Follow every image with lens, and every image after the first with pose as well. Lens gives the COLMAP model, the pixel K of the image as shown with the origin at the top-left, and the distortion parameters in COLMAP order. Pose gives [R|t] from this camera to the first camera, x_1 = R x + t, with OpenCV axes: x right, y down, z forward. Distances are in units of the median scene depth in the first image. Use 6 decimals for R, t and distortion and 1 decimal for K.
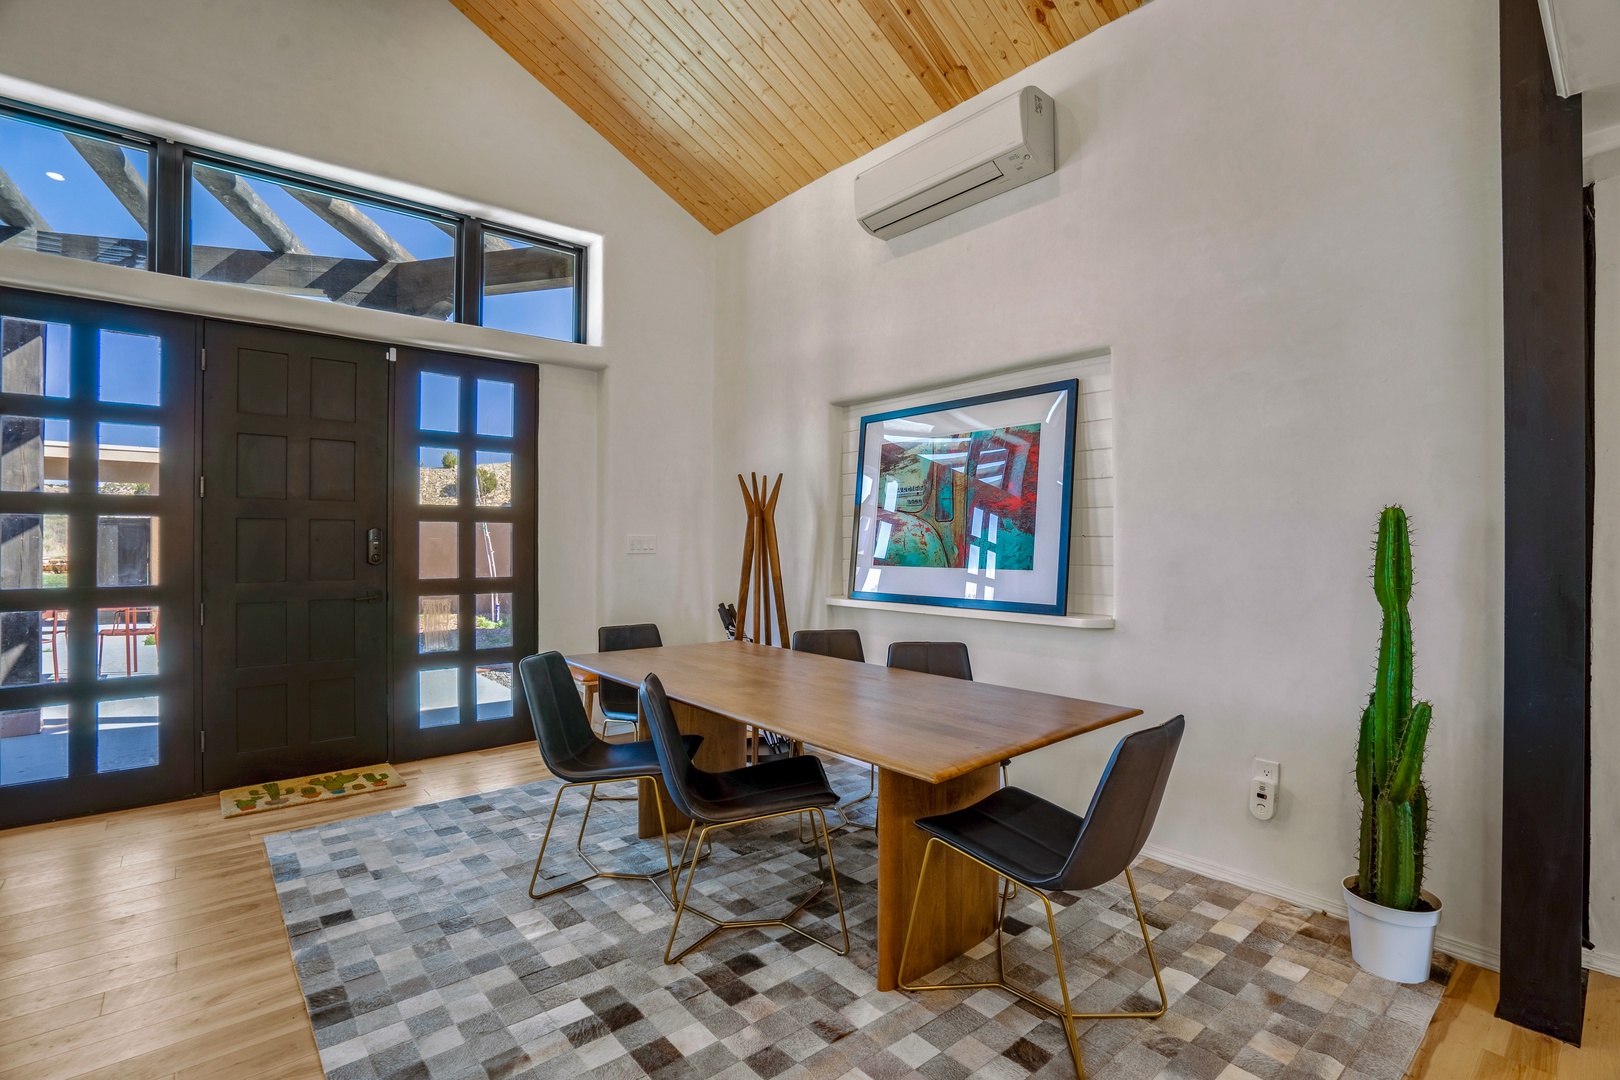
lens RADIAL K [[758.6, 0, 810.3], [0, 758.6, 527.9], [0, 0, 1]] dist [-0.038364, 0.013452]
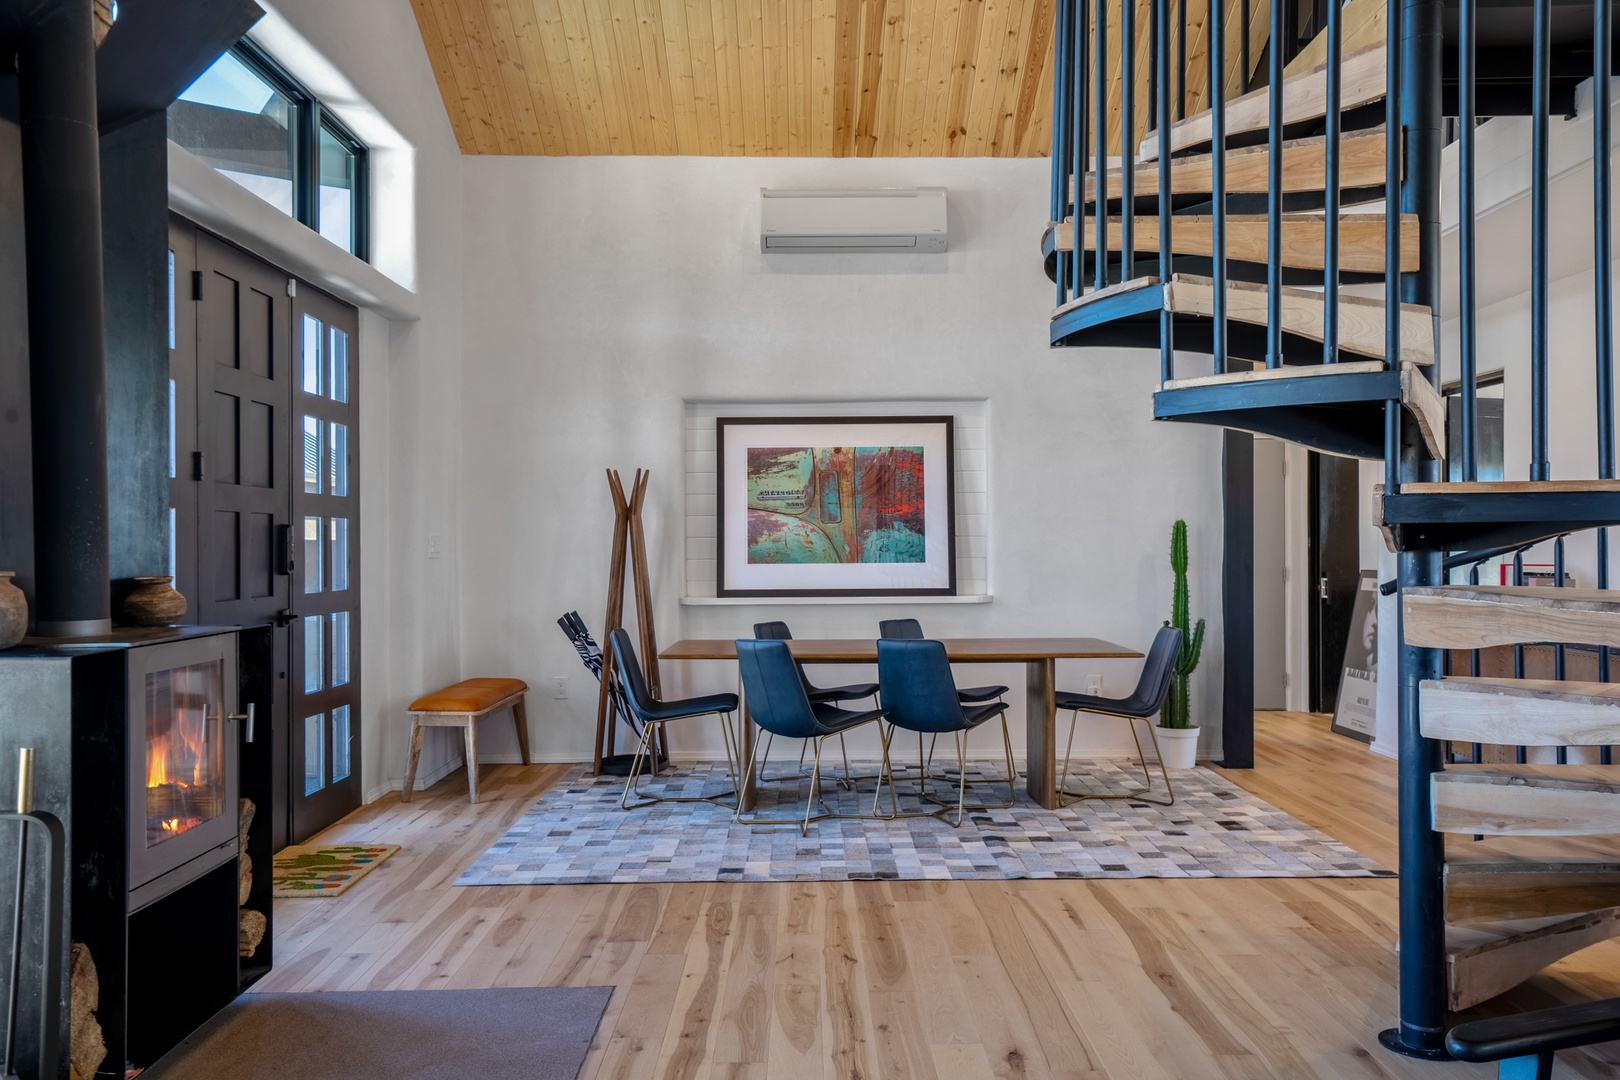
lens RADIAL K [[1354.0, 0, 810.0], [0, 1354.0, 540.0], [0, 0, 1]] dist [0.078229, 0.000523]
pose [[0.636175, -0.003141, 0.771539, -1.468206], [-0.006776, 0.999930, 0.009657, -0.002390], [-0.771515, -0.011372, 0.636109, -0.282141]]
